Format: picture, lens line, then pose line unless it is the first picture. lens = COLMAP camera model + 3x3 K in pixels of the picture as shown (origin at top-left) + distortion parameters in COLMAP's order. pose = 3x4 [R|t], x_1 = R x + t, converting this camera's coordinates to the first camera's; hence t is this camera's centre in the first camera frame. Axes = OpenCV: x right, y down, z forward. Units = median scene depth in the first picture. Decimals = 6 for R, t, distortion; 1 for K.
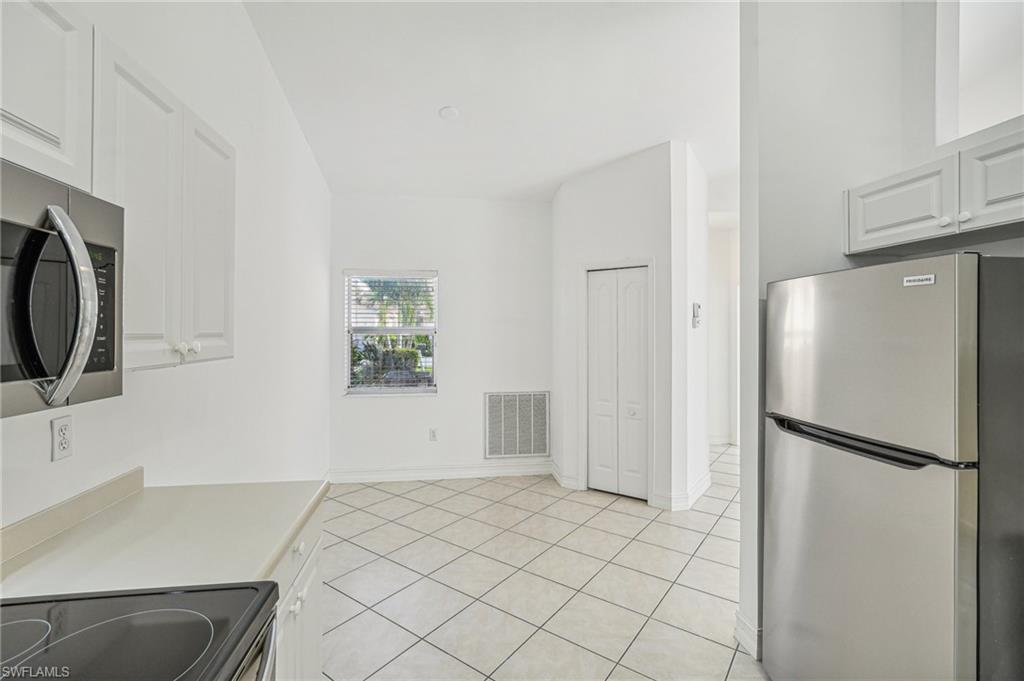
lens RADIAL K [[466.5, 0, 512.2], [0, 466.5, 335.5], [0, 0, 1]] dist [-0.015844, -0.000217]
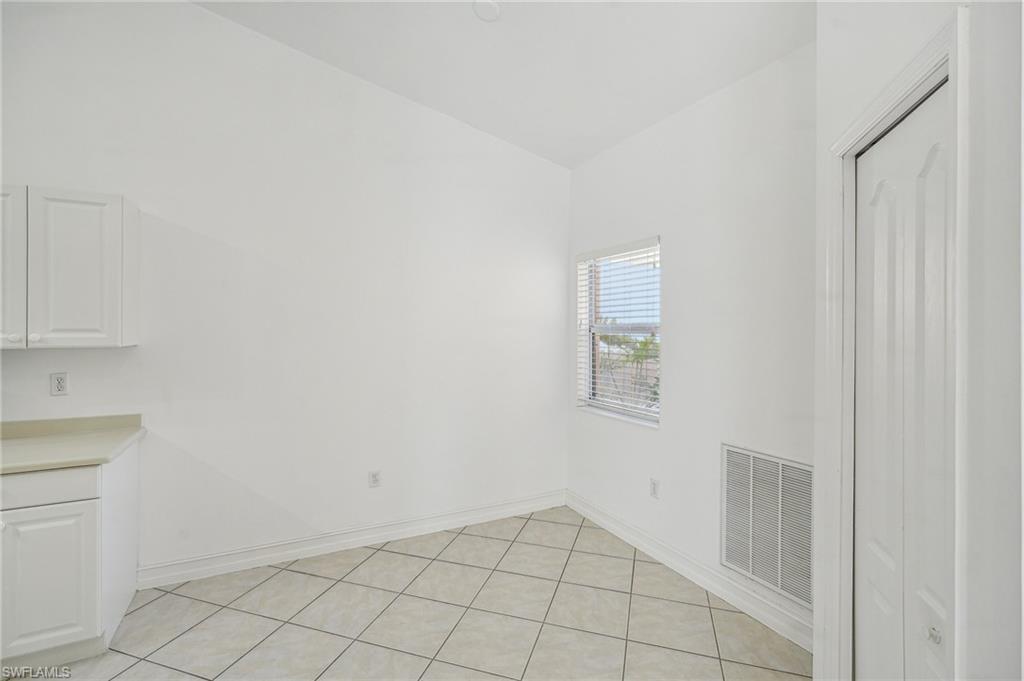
lens RADIAL K [[466.5, 0, 515.8], [0, 466.5, 332.2], [0, 0, 1]] dist [-0.015844, -0.000217]
pose [[0.303706, 0.004689, -0.952754, 0.387898], [-0.011433, 0.999934, 0.001276, -0.003935], [0.952697, 0.010505, 0.303739, 0.614334]]
